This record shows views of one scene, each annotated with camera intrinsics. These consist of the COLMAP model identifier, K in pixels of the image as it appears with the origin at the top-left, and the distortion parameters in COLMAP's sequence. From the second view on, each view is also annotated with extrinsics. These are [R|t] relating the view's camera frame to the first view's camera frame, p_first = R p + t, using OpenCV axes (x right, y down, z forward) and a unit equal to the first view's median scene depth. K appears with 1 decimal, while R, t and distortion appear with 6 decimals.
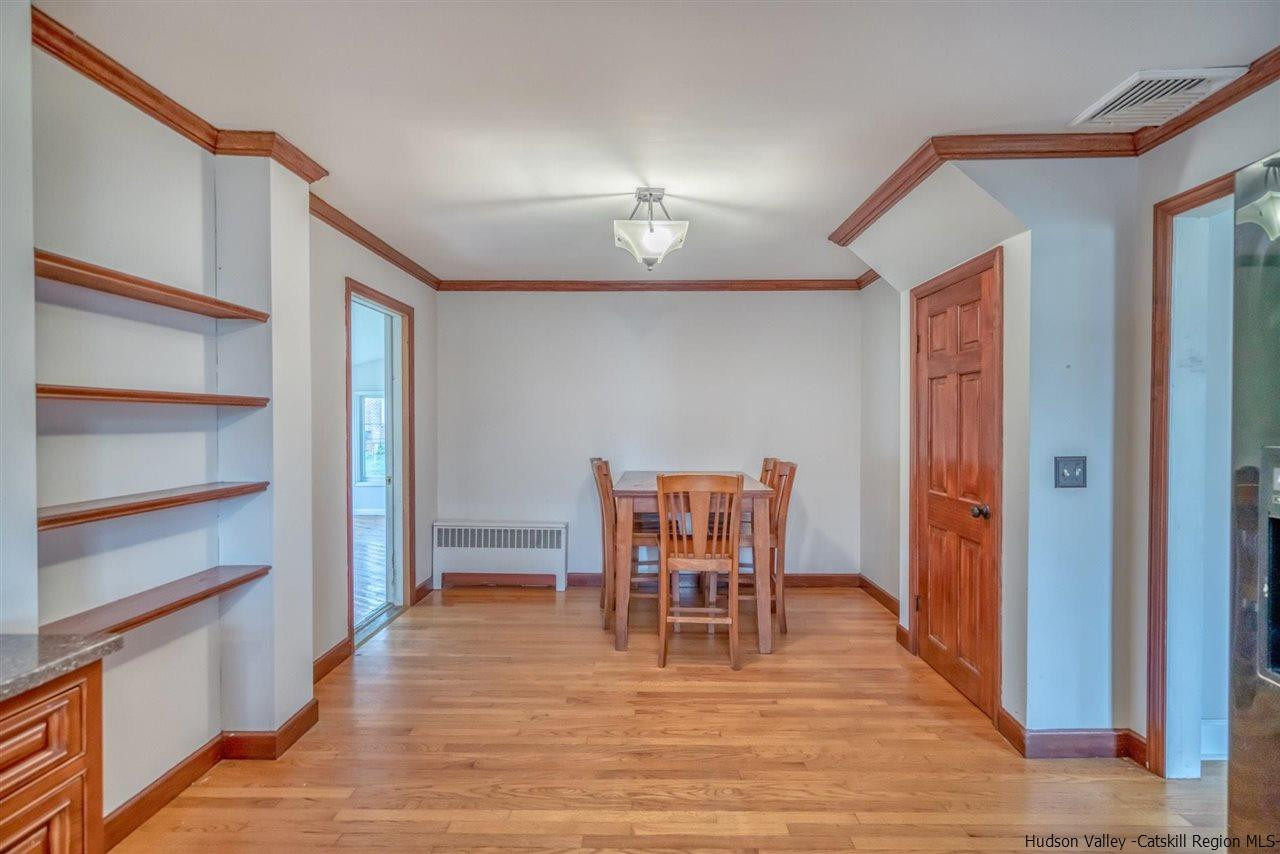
lens RADIAL K [[585.6, 0, 640.0], [0, 585.6, 427.0], [0, 0, 1]] dist [-0.002184, -0.000446]
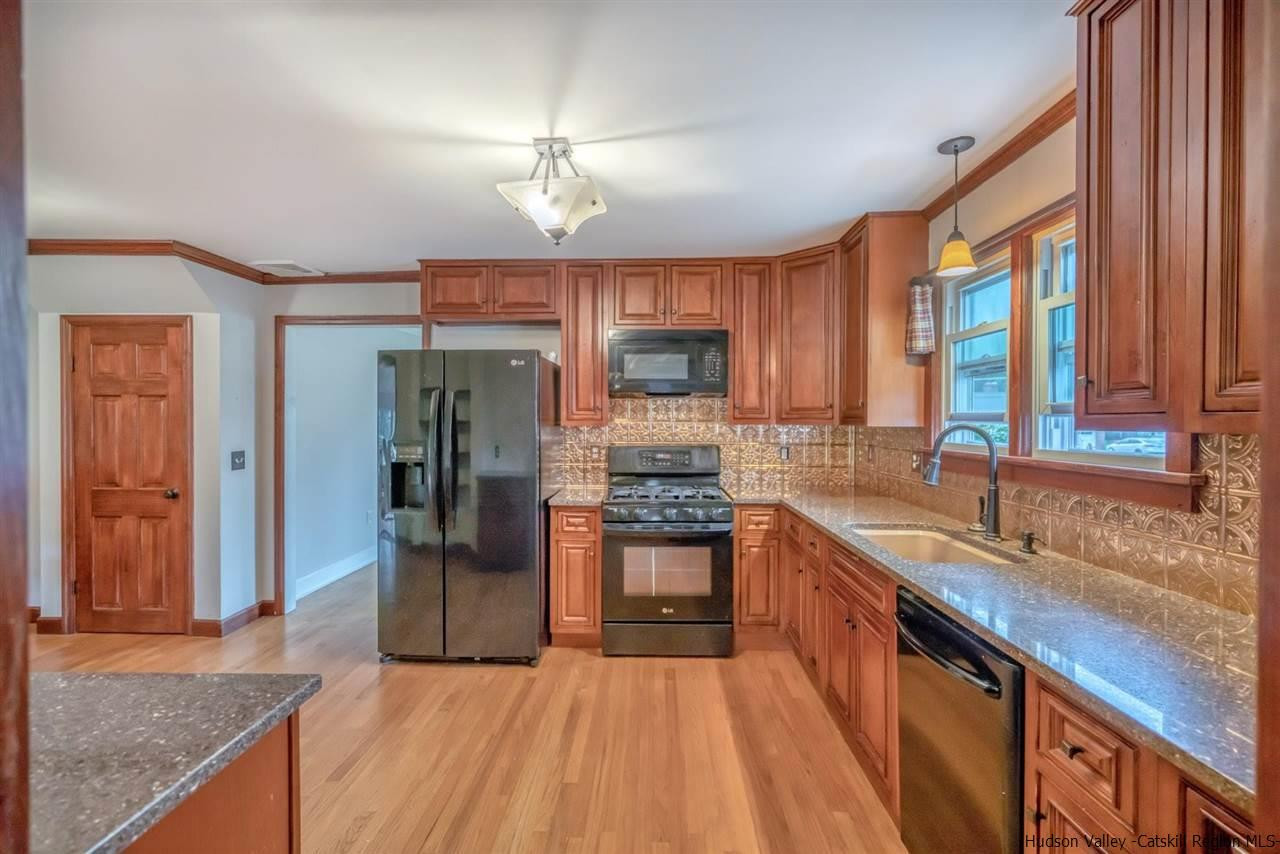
lens RADIAL K [[585.6, 0, 640.0], [0, 585.6, 427.0], [0, 0, 1]] dist [-0.002184, -0.000446]
pose [[0.011665, -0.010786, 0.999874, -0.945976], [0.005564, 0.999927, 0.010721, -0.032109], [-0.999916, 0.005438, 0.011724, -0.189191]]
